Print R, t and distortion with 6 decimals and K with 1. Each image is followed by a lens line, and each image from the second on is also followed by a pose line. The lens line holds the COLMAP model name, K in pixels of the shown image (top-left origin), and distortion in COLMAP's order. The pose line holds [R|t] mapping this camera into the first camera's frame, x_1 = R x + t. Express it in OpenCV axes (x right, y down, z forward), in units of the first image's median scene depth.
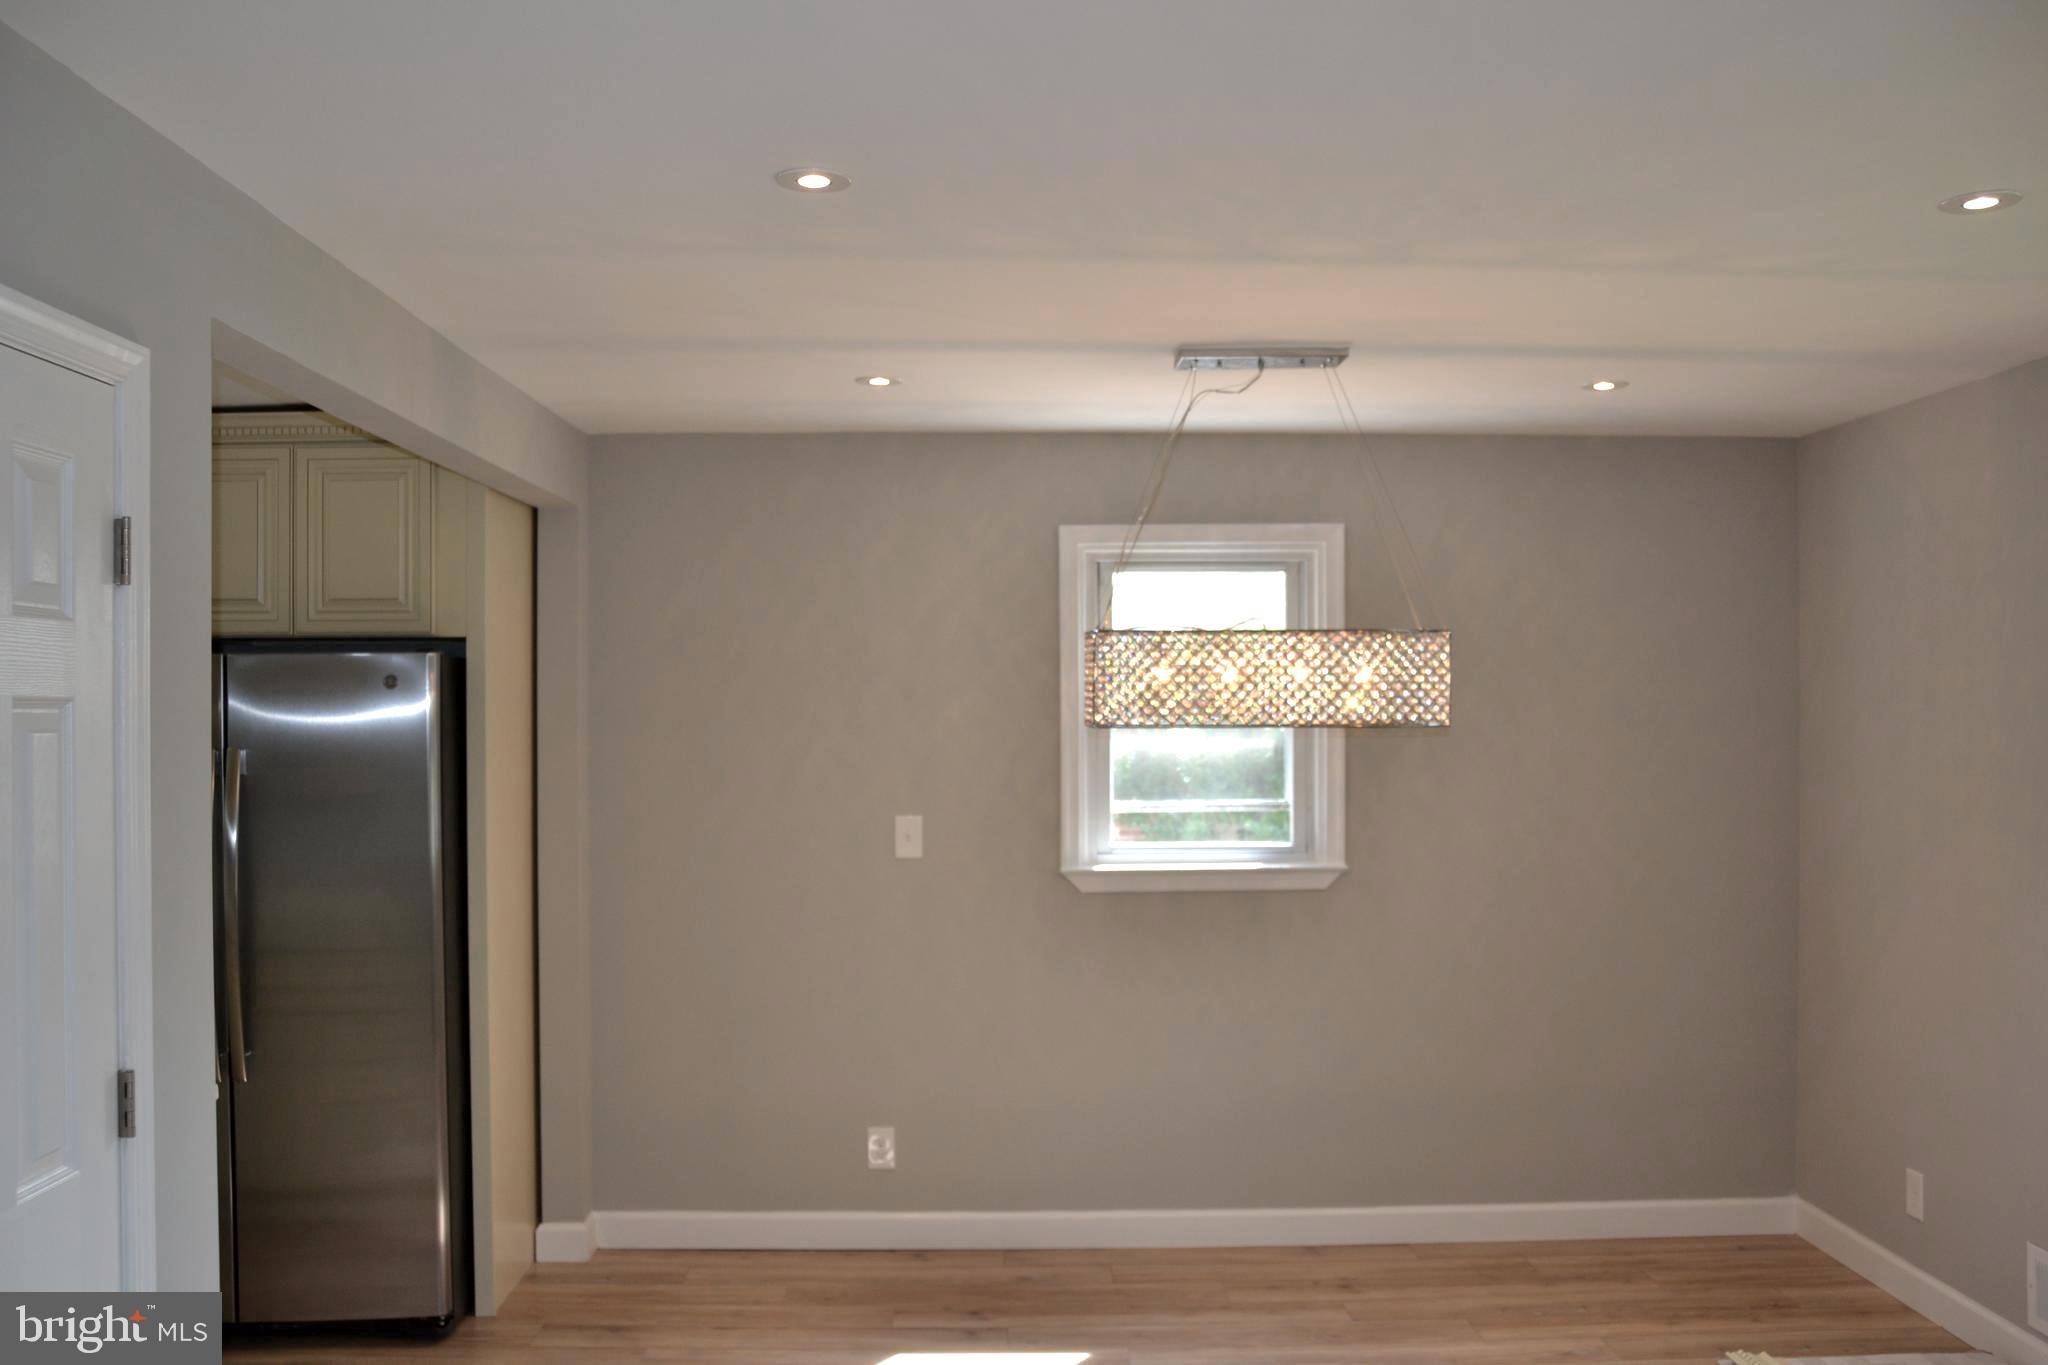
lens RADIAL K [[1839.6, 0, 1025.4], [0, 1839.6, 685.2], [0, 0, 1]] dist [-0.112075, 0.104919]
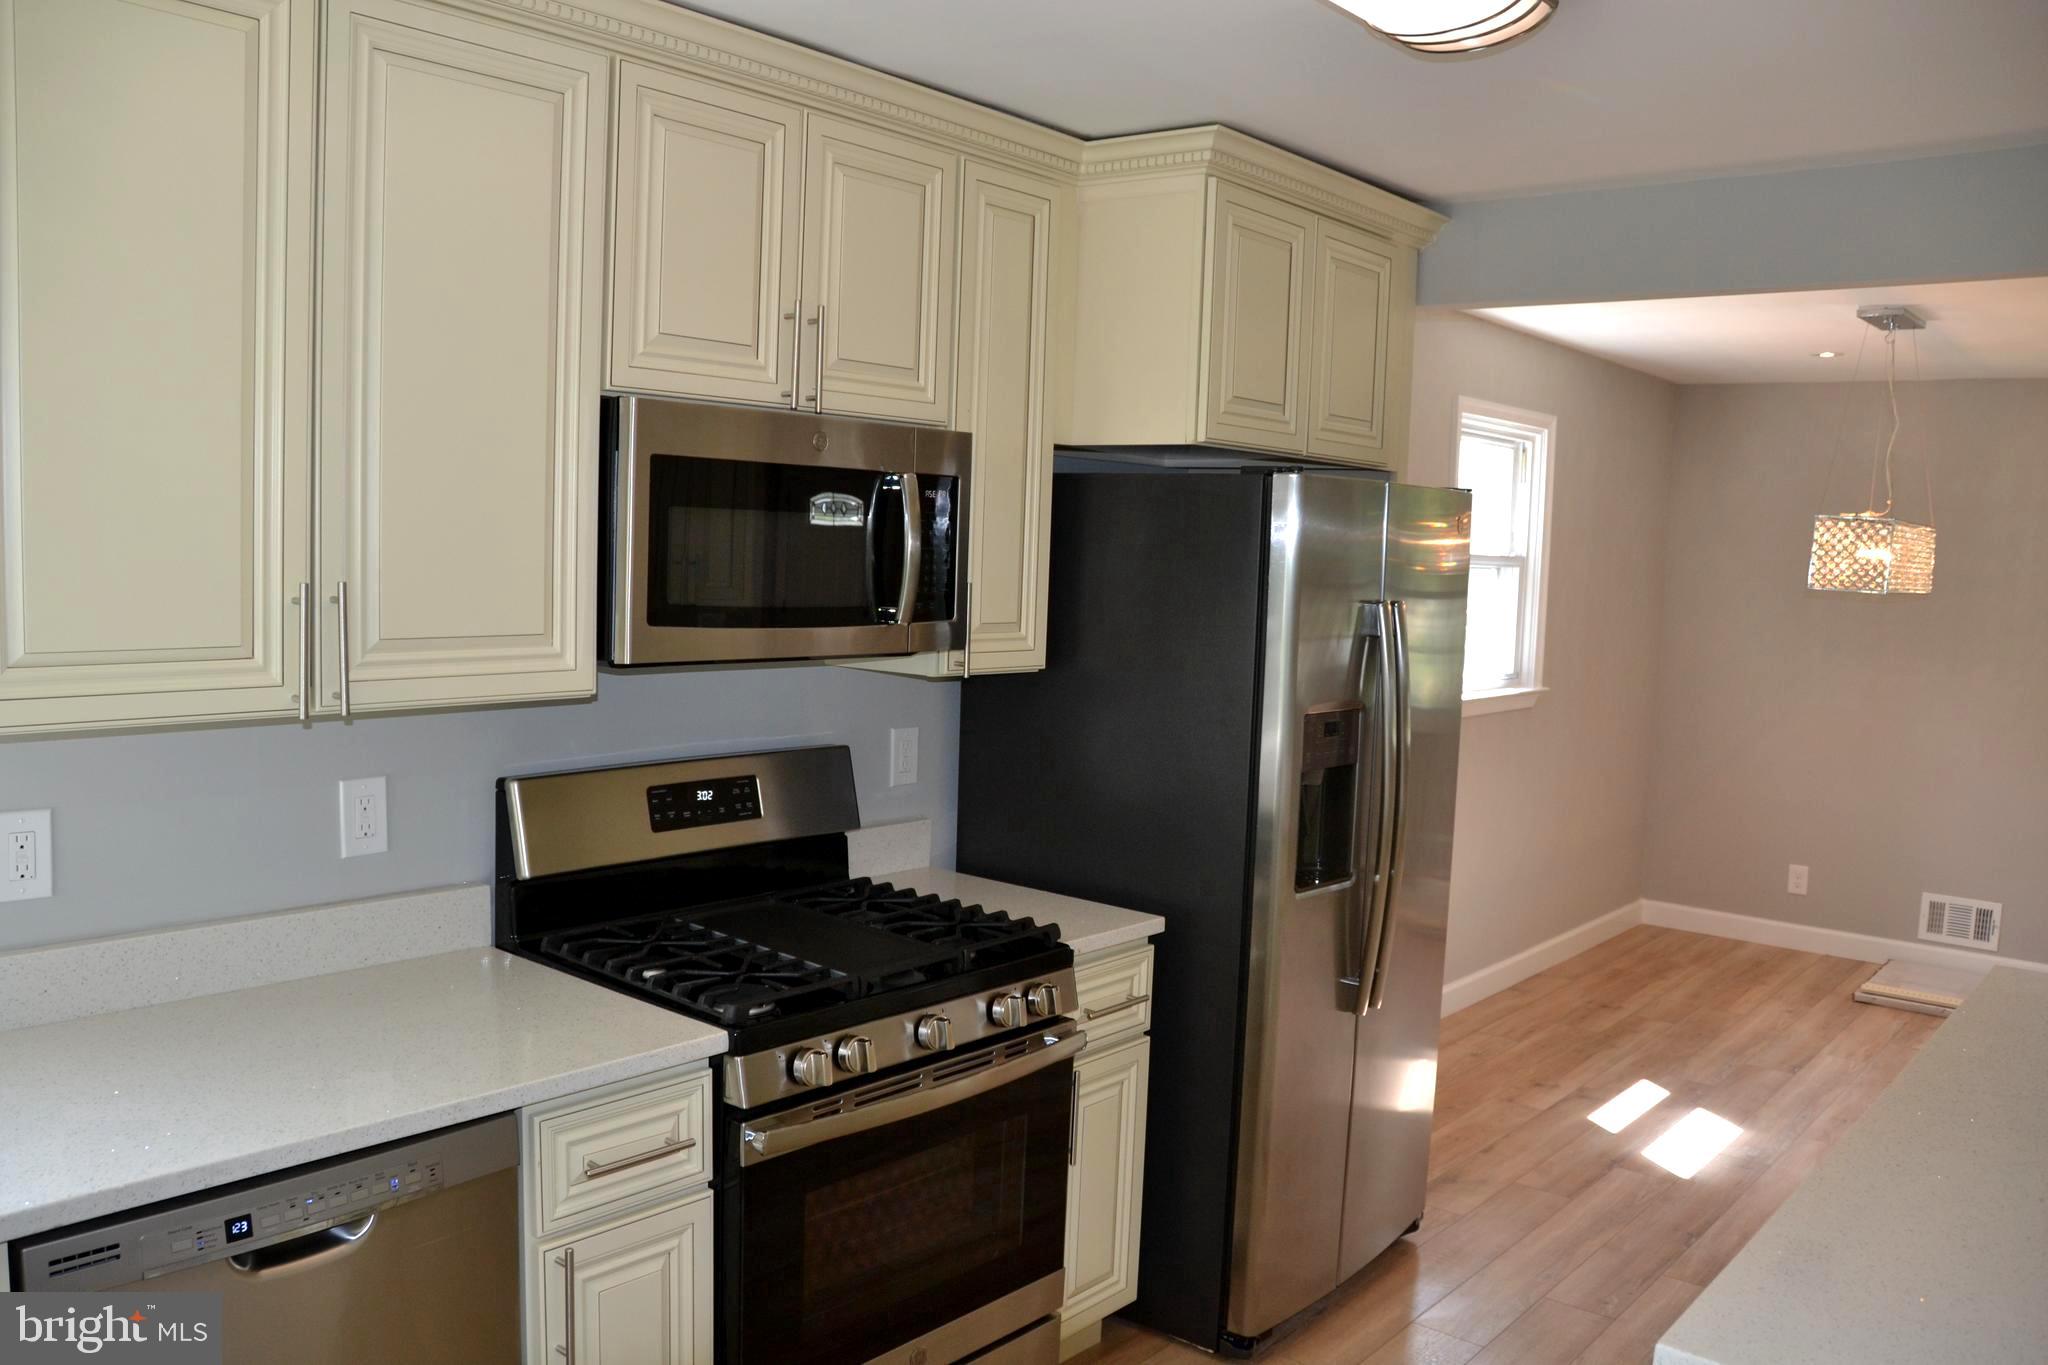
lens RADIAL K [[1604.2, 0, 1015.8], [0, 1604.2, 683.5], [0, 0, 1]] dist [-0.163434, 0.073026]
pose [[0.668220, -0.032922, 0.743235, -0.986378], [-0.056633, 0.993871, 0.094941, 0.012447], [-0.741805, -0.105533, 0.662260, 0.606829]]
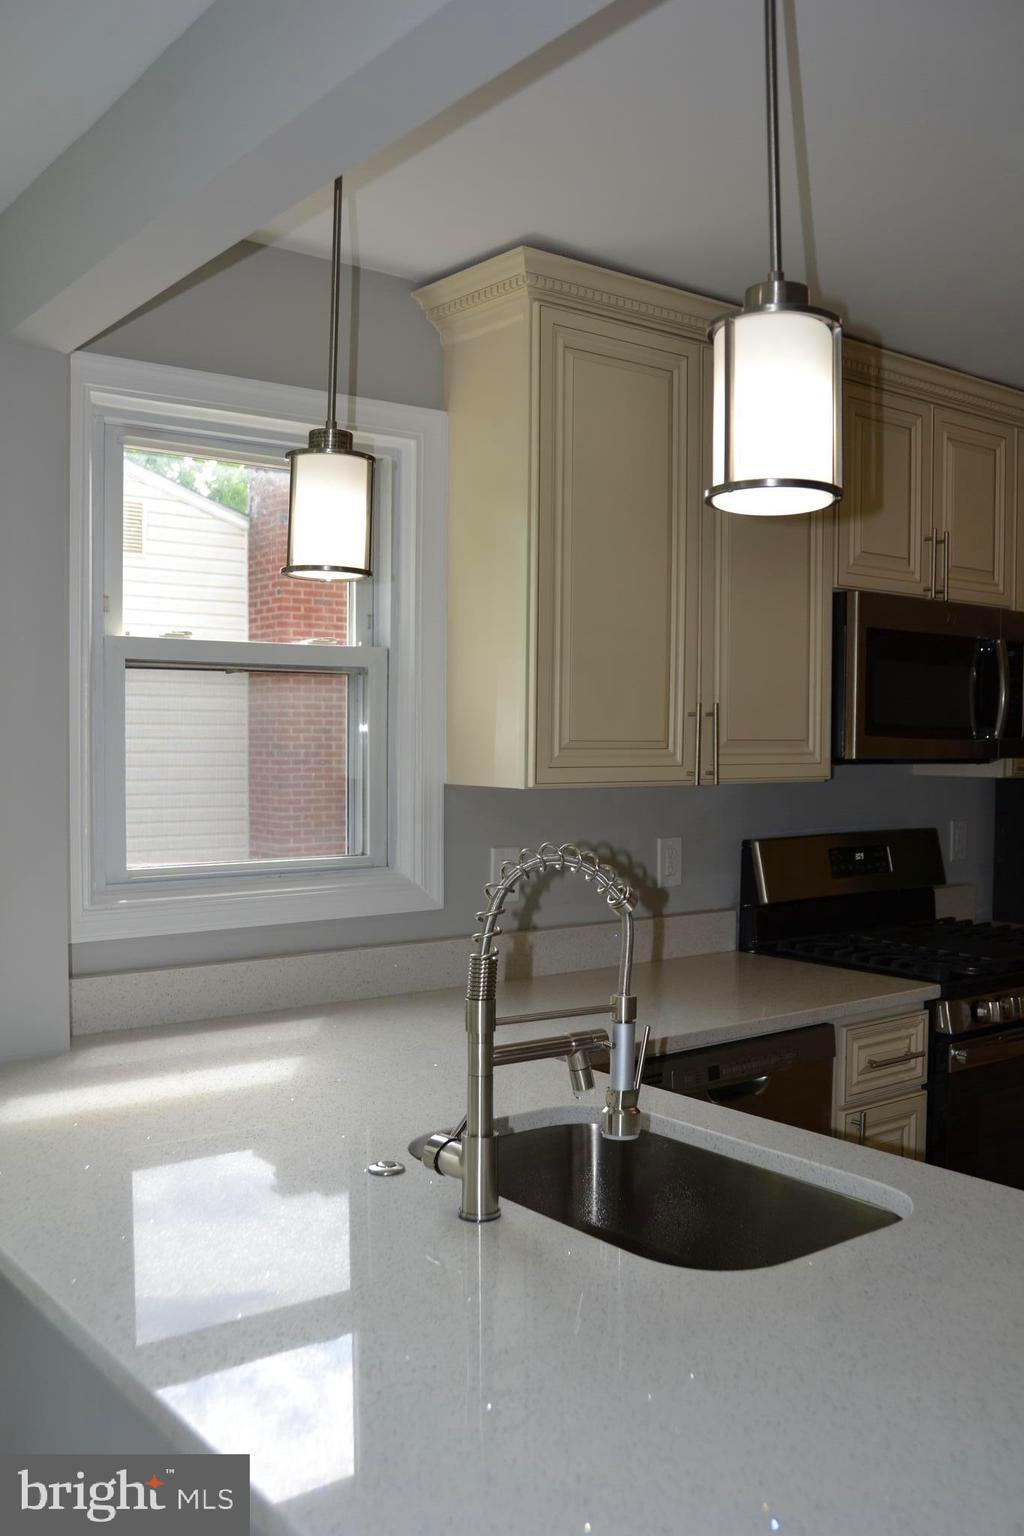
lens RADIAL K [[1379.7, 0, 513.8], [0, 1379.7, 779.1], [0, 0, 1]] dist [-0.112075, 0.104919]
pose [[0.804780, -0.003681, 0.593562, -1.241764], [-0.027616, 0.998666, 0.043637, 0.045772], [-0.592930, -0.051510, 0.803605, 0.578772]]
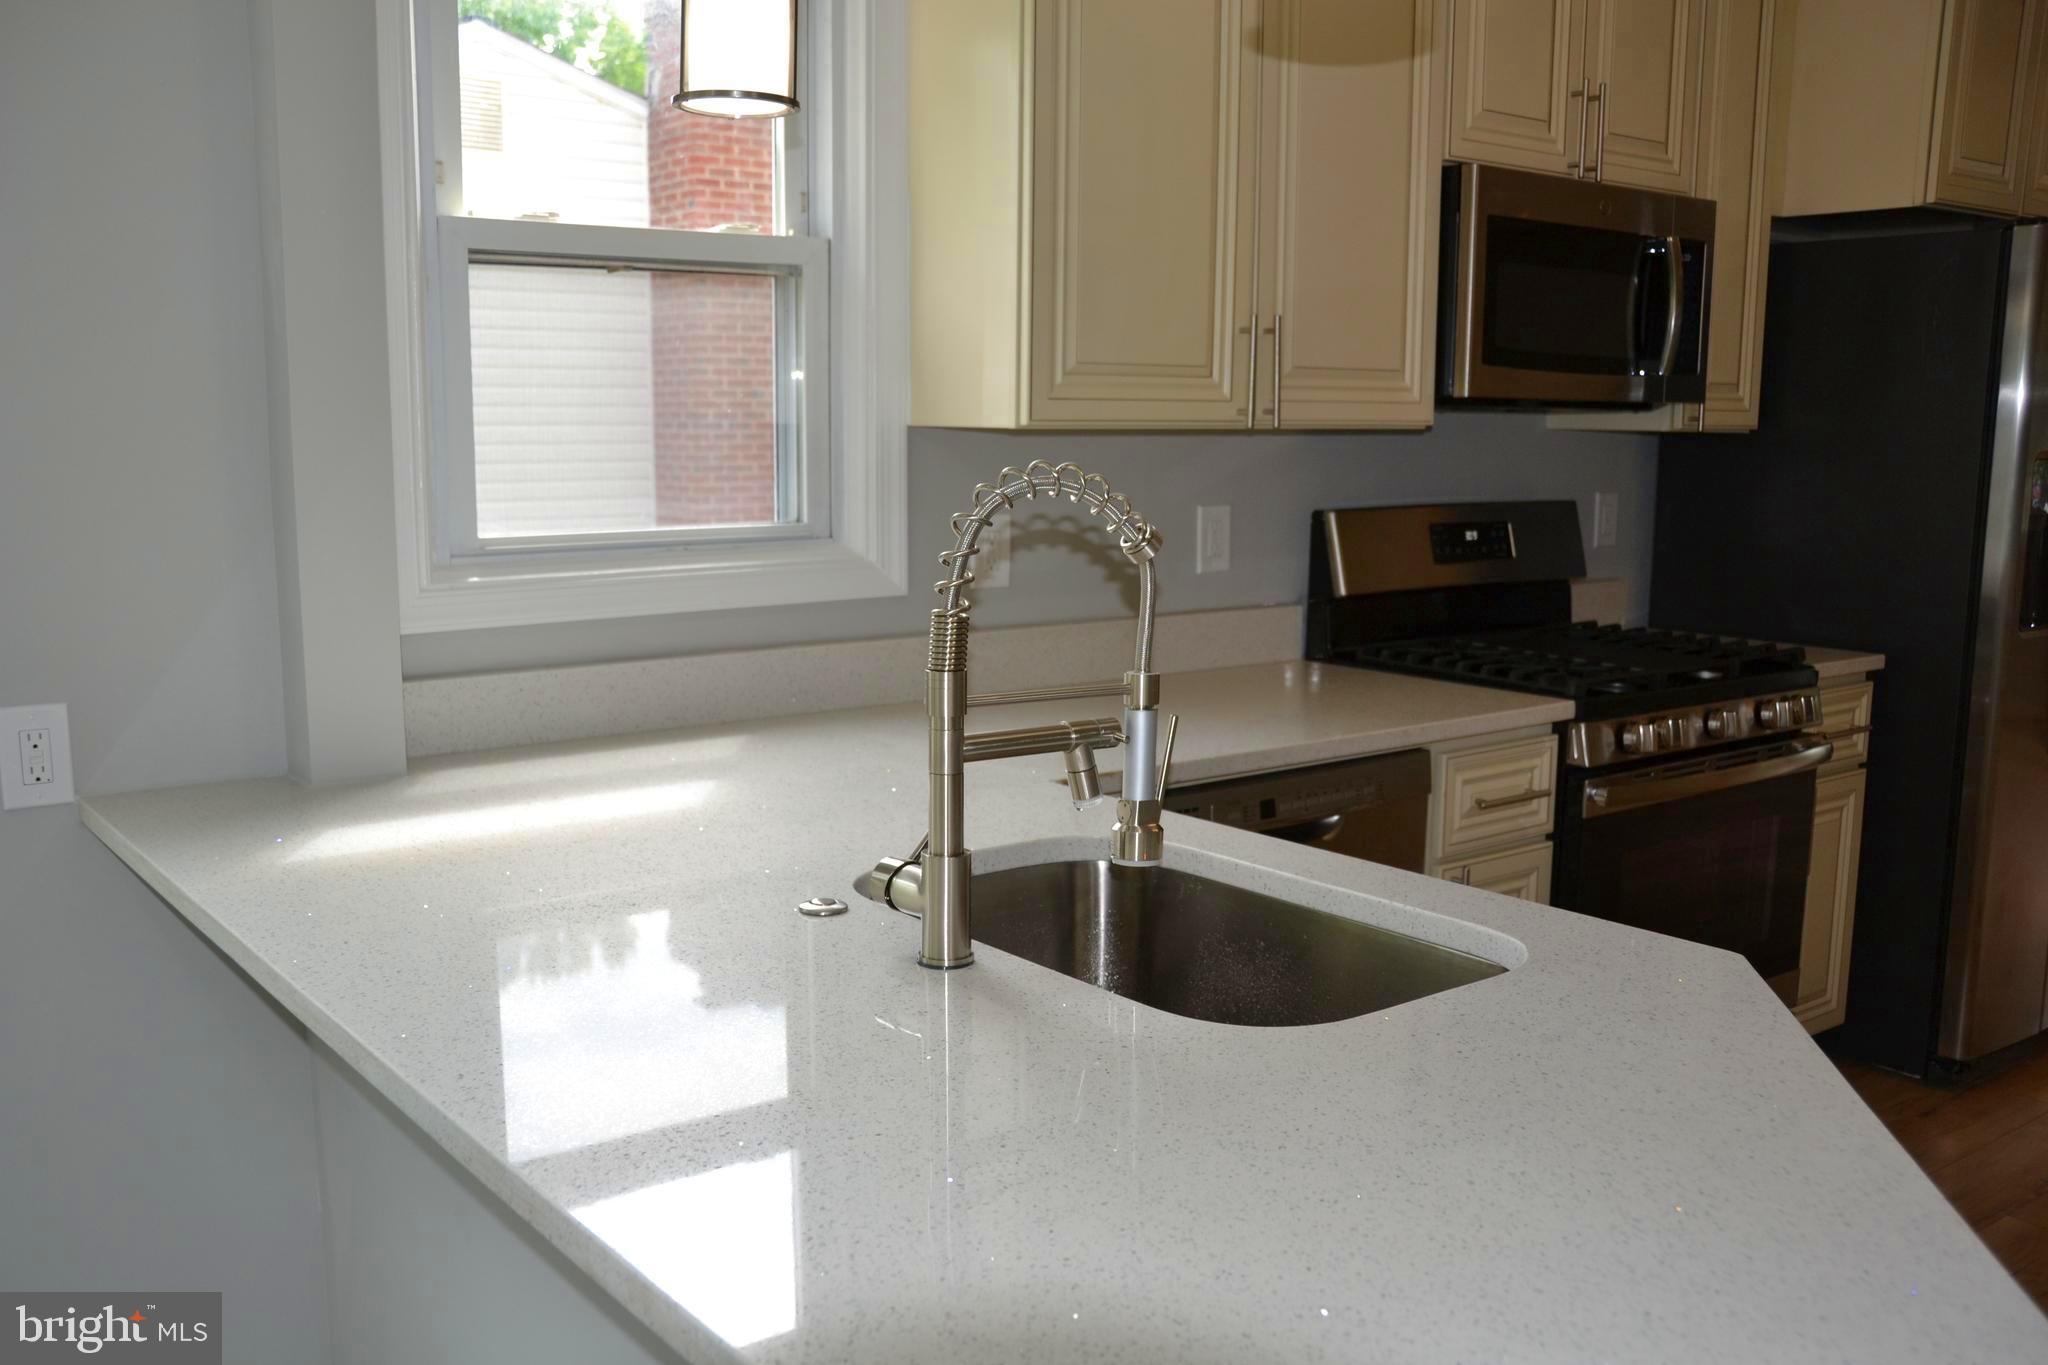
lens RADIAL K [[1839.6, 0, 996.0], [0, 1839.6, 697.6], [0, 0, 1]] dist [-0.112075, 0.104919]
pose [[0.810306, -0.075447, 0.581130, -1.234744], [-0.026558, 0.985930, 0.165033, 0.064072], [-0.585405, -0.149161, 0.796902, 0.580895]]
